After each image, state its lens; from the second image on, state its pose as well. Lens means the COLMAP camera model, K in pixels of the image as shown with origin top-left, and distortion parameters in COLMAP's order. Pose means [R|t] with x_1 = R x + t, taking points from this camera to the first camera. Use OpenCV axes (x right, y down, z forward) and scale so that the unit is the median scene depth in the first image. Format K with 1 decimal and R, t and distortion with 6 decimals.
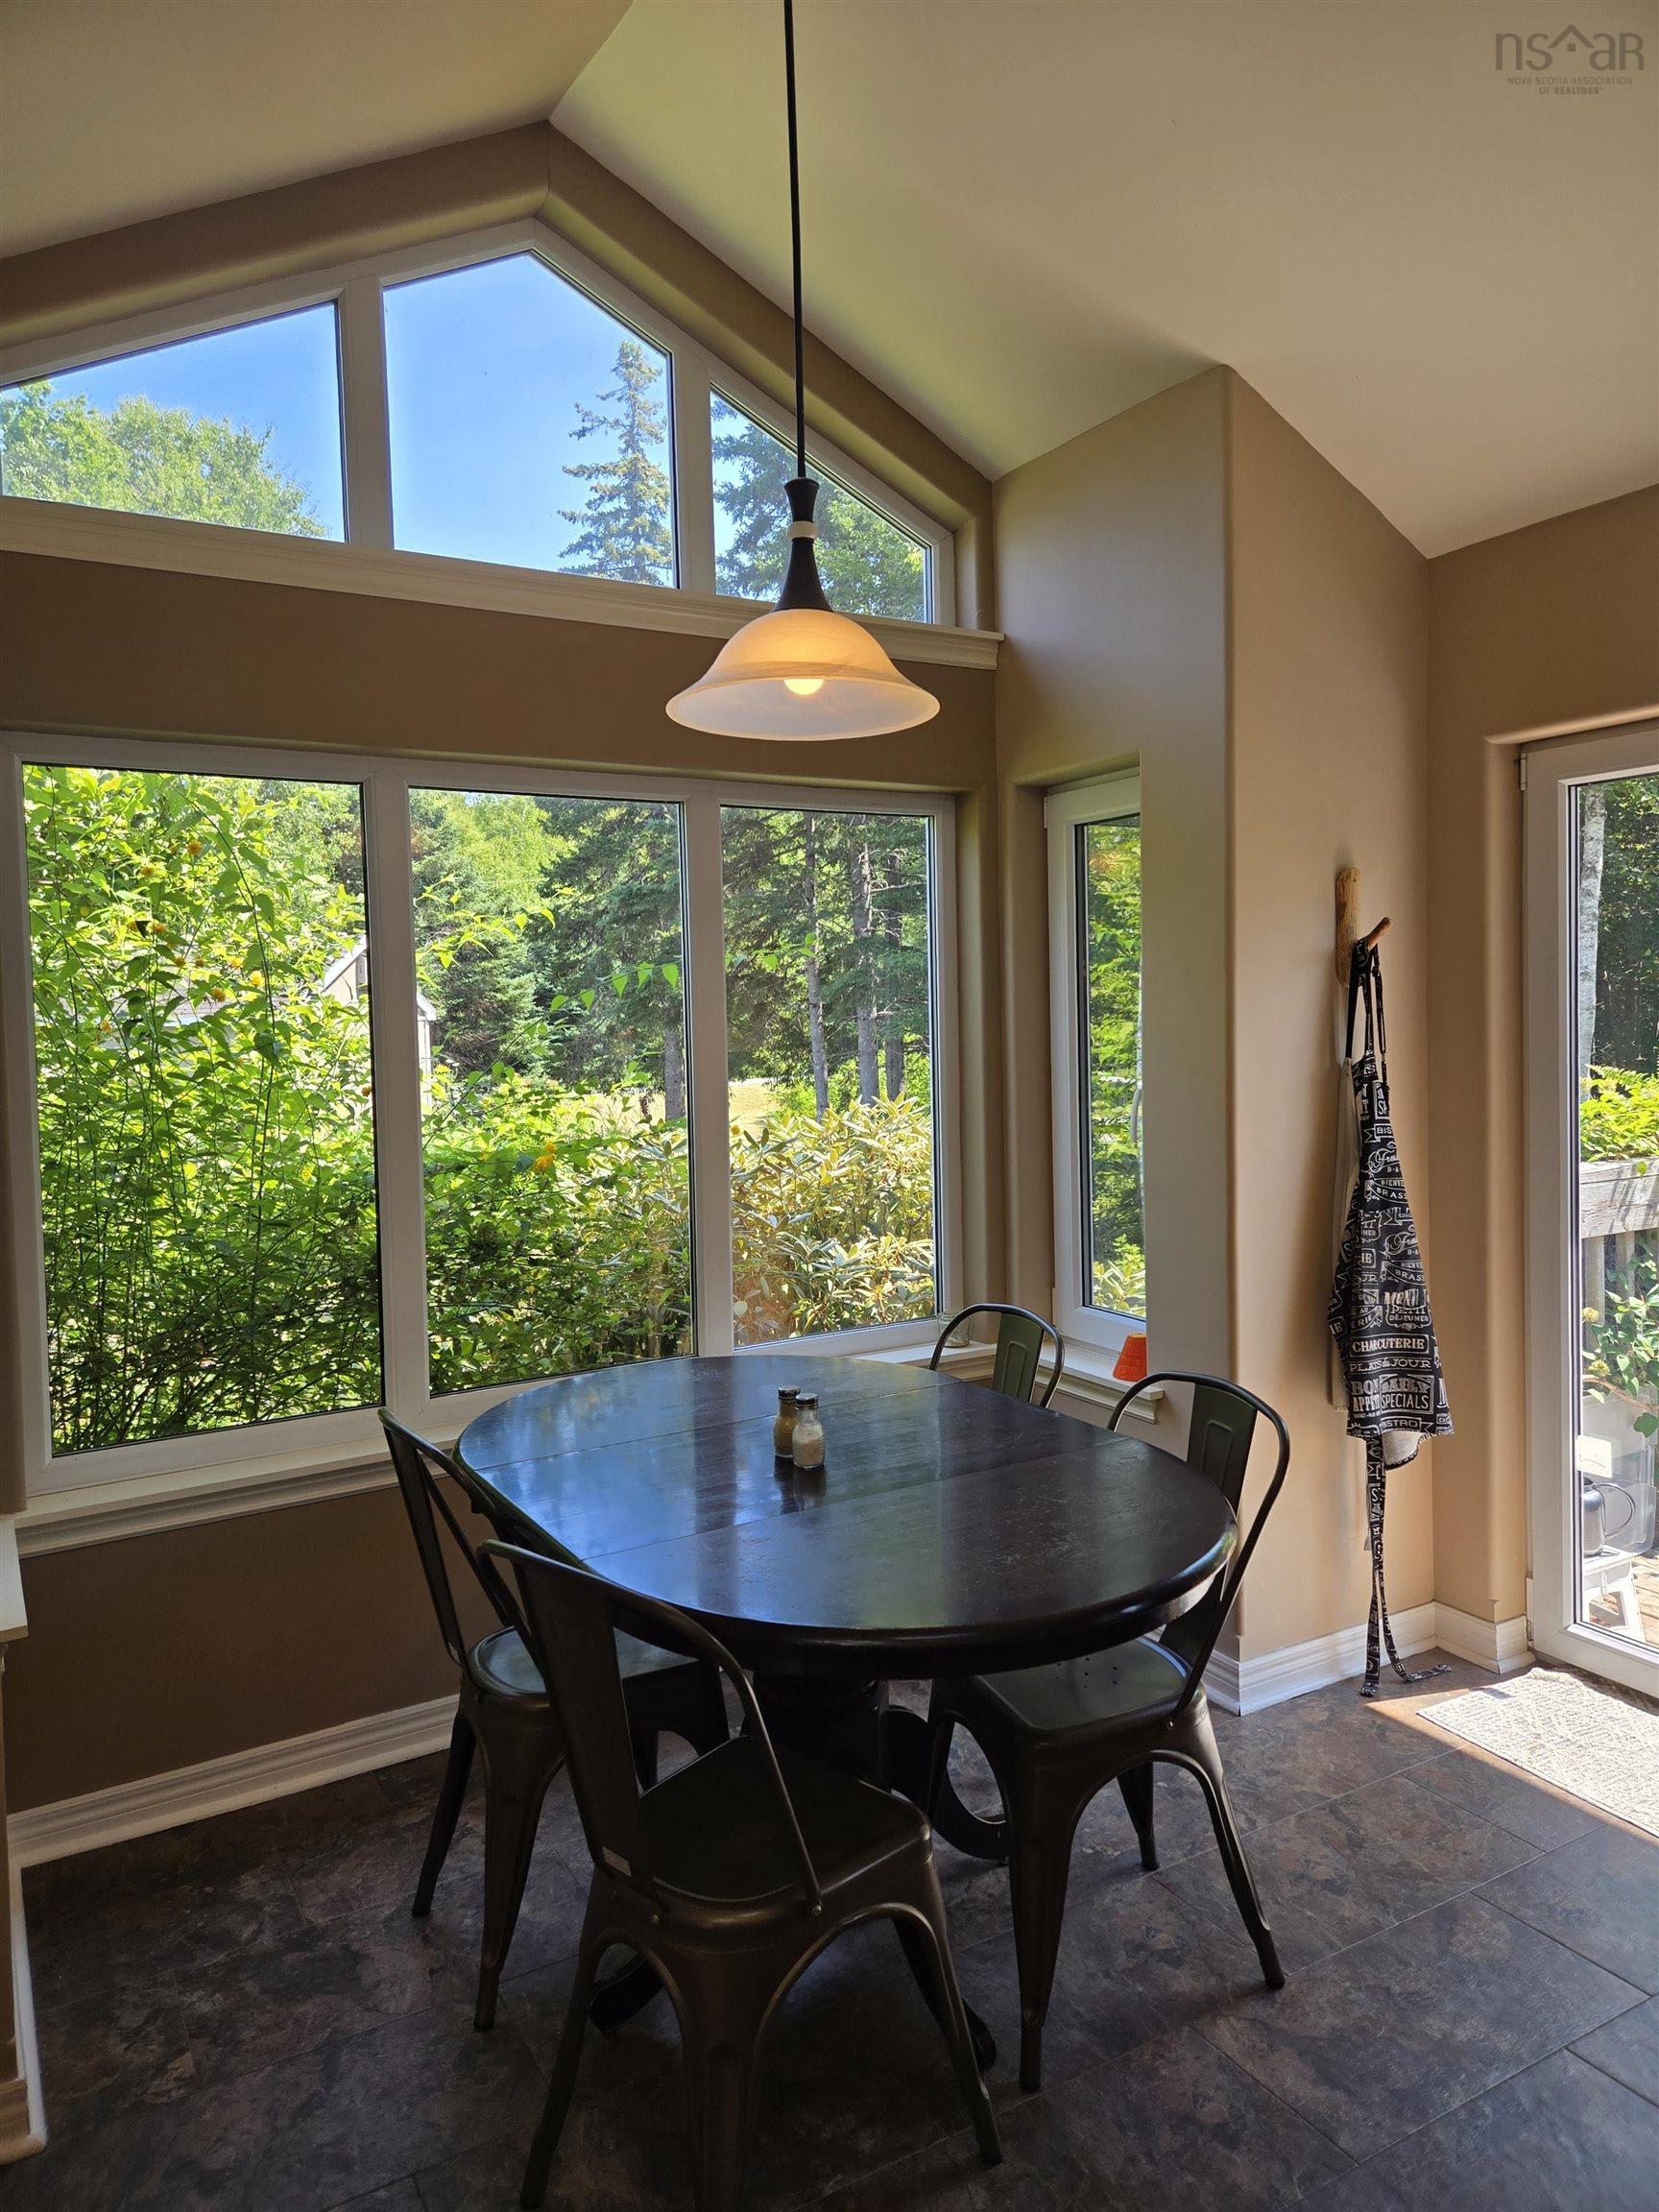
lens RADIAL K [[1487.7, 0, 830.5], [0, 1487.7, 1060.8], [0, 0, 1]] dist [0.040477, -0.000441]
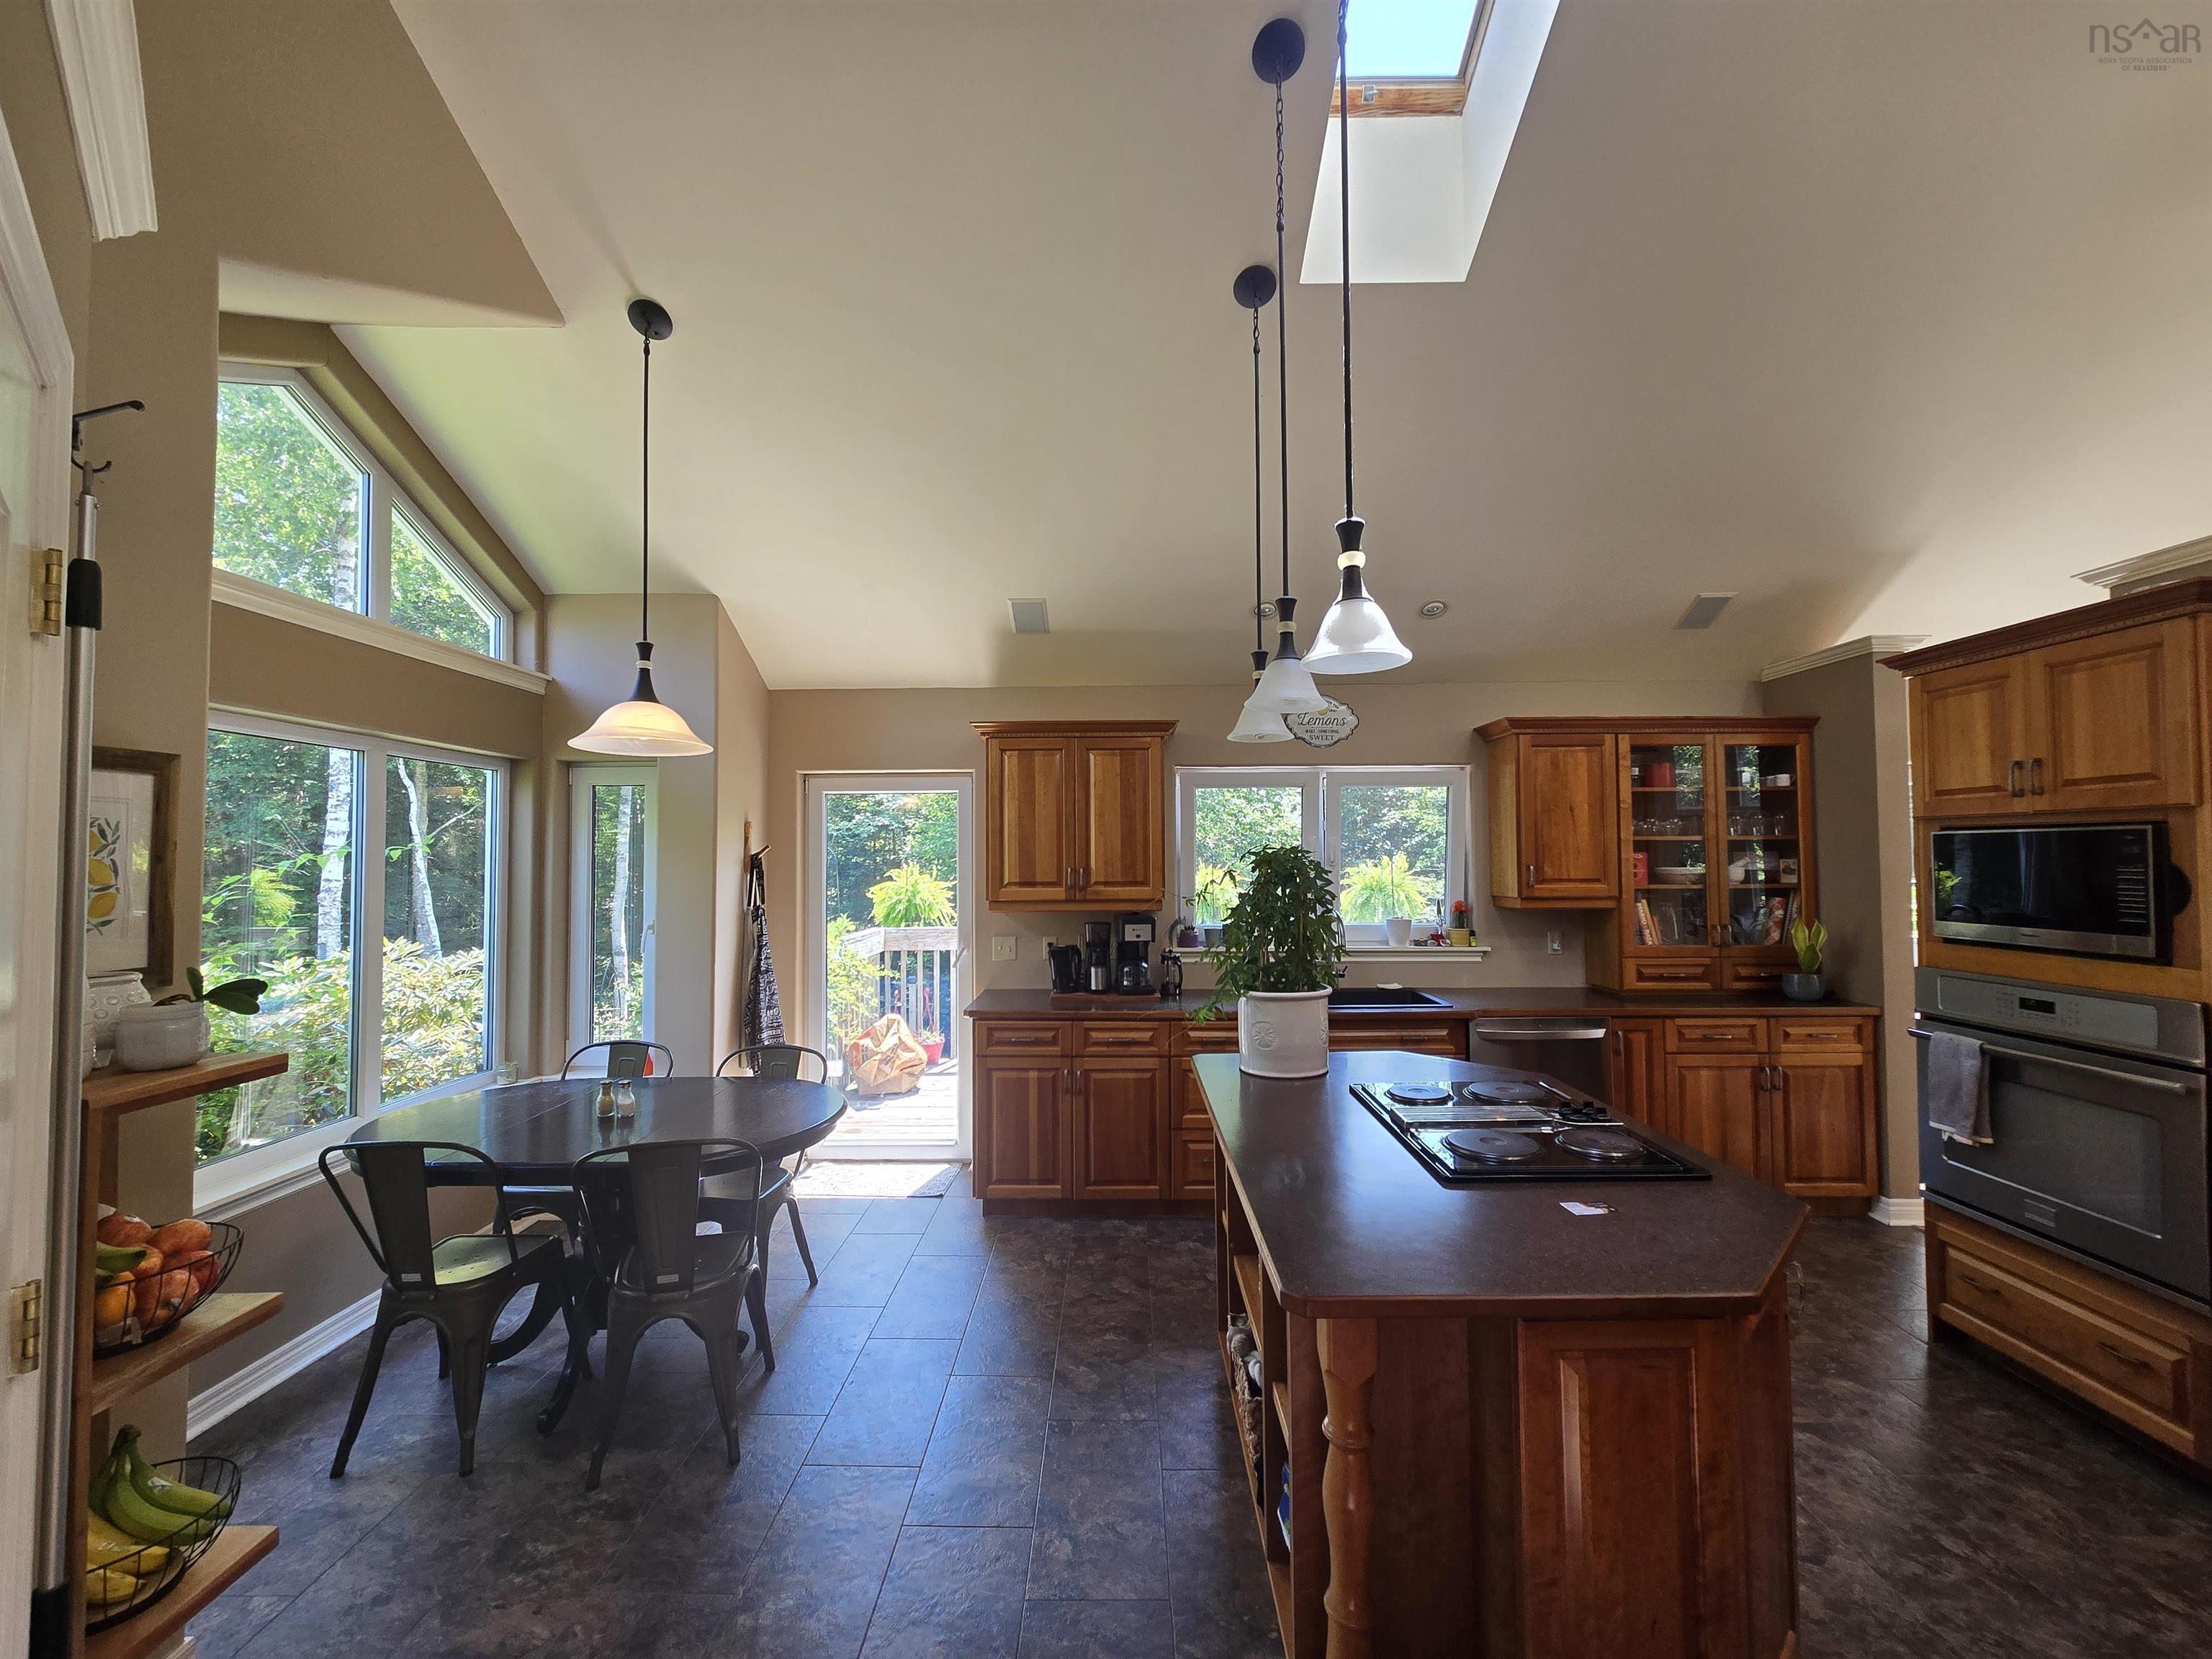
lens RADIAL K [[907.1, 0, 1106.0], [0, 907.1, 829.5], [0, 0, 1]] dist [0.001504, -0.000608]
pose [[0.518834, 0.044202, 0.853731, -0.538914], [0.027671, 0.997271, -0.068450, -0.009434], [-0.854427, 0.059138, 0.516195, -0.152772]]
